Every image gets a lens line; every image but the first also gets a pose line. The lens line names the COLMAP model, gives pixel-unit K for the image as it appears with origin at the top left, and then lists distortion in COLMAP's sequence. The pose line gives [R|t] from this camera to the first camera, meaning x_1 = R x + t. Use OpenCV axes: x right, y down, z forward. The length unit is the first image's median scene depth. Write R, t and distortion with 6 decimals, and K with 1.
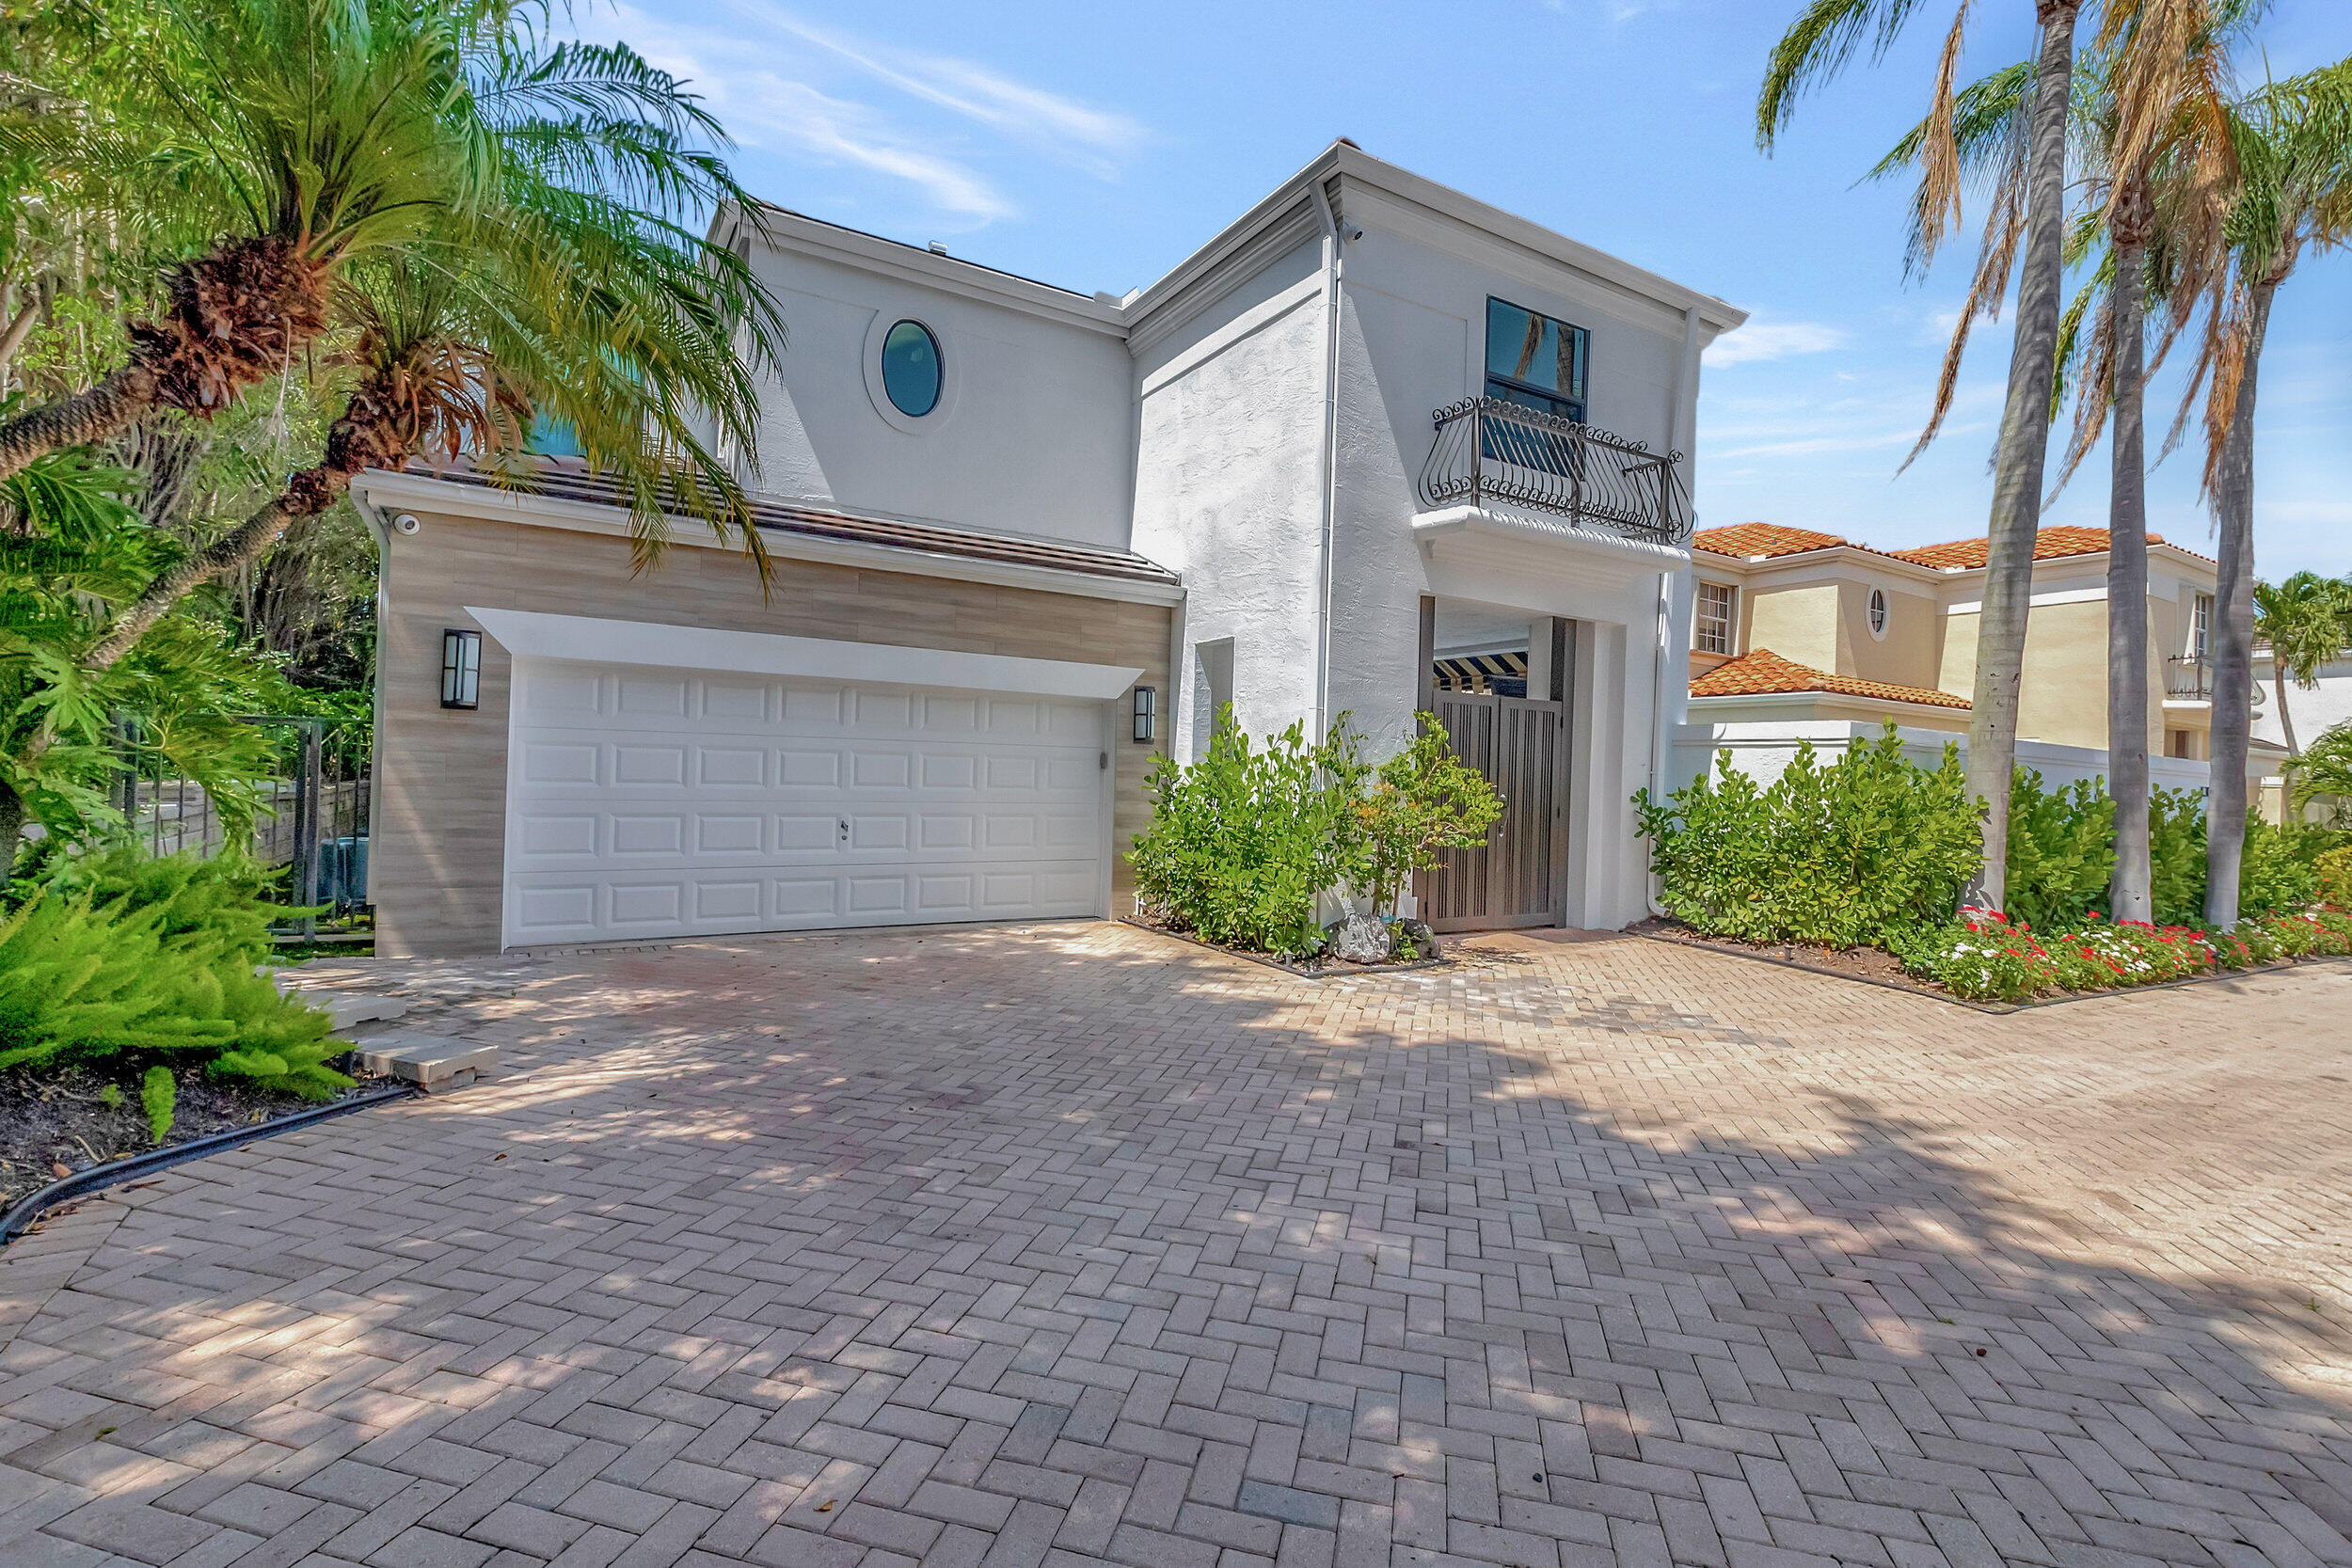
lens RADIAL K [[1051.4, 0, 1168.1], [0, 1051.4, 753.1], [0, 0, 1]] dist [-0.003129, 0.001099]
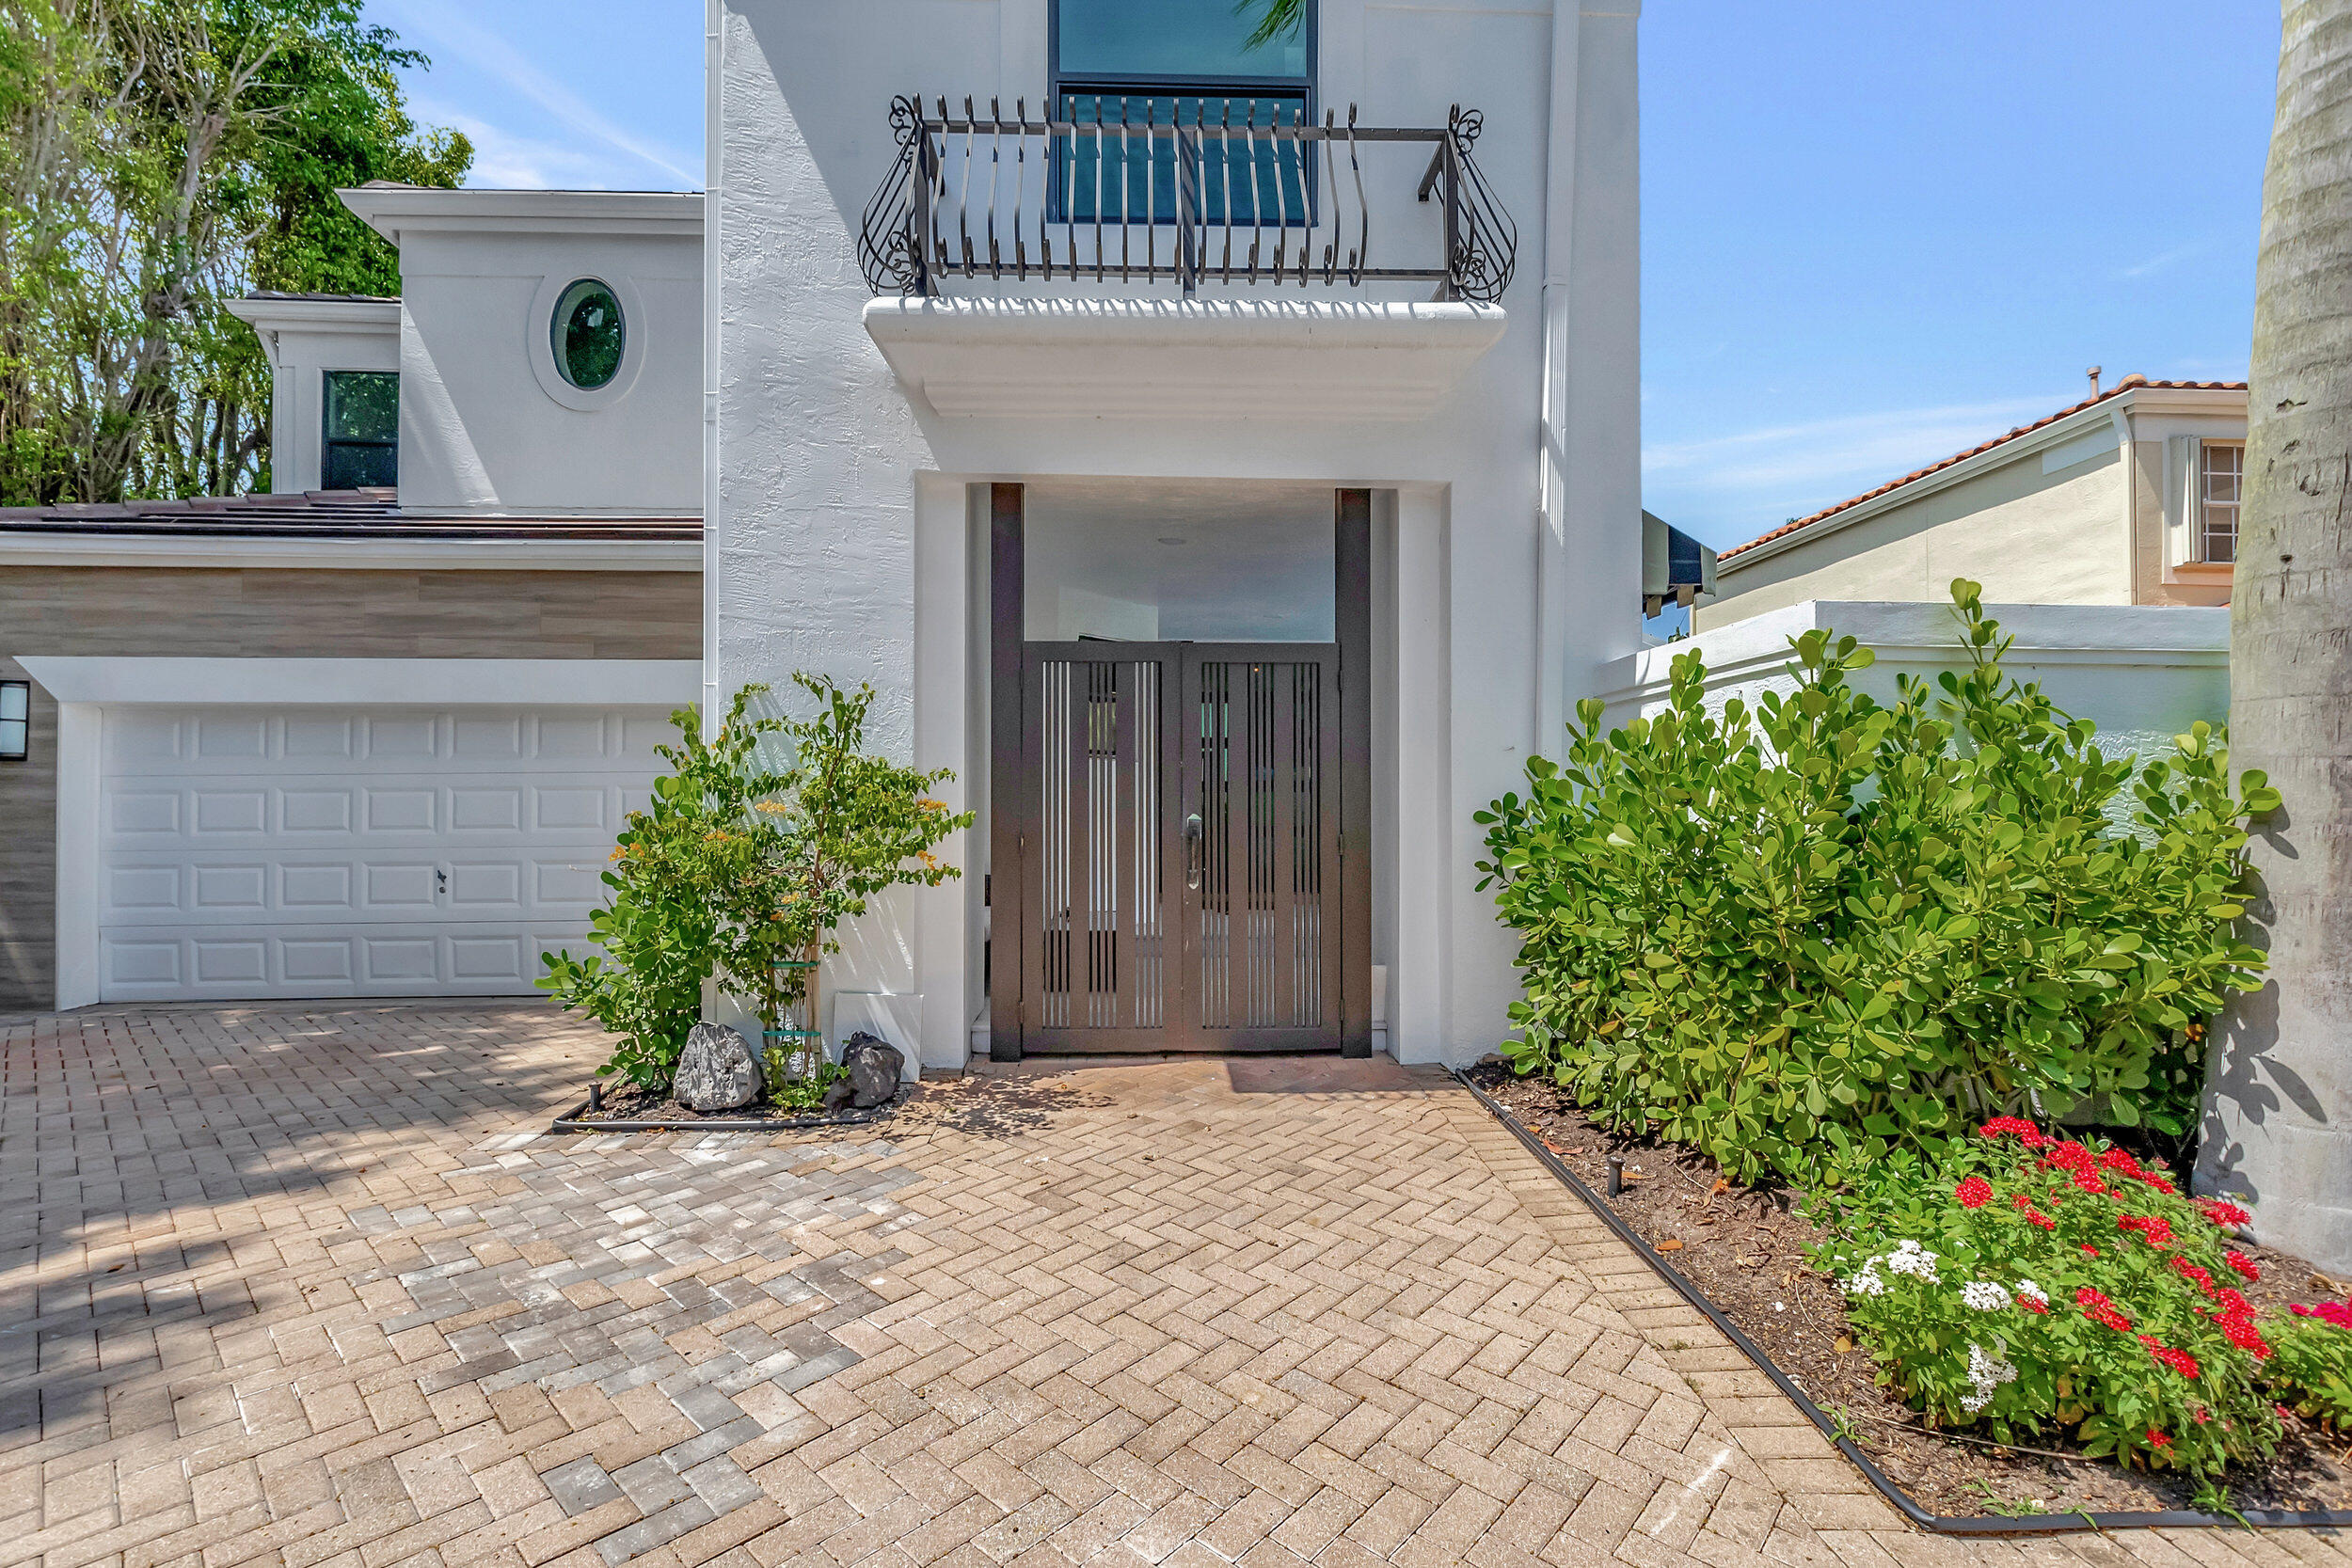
lens RADIAL K [[1028.4, 0, 1177.9], [0, 1028.4, 794.5], [0, 0, 1]] dist [-0.003020, -0.000349]
pose [[0.884875, -0.041241, -0.463999, 0.603788], [0.039422, 0.999130, -0.013624, 0.037749], [0.464157, -0.006236, 0.885731, 0.538310]]
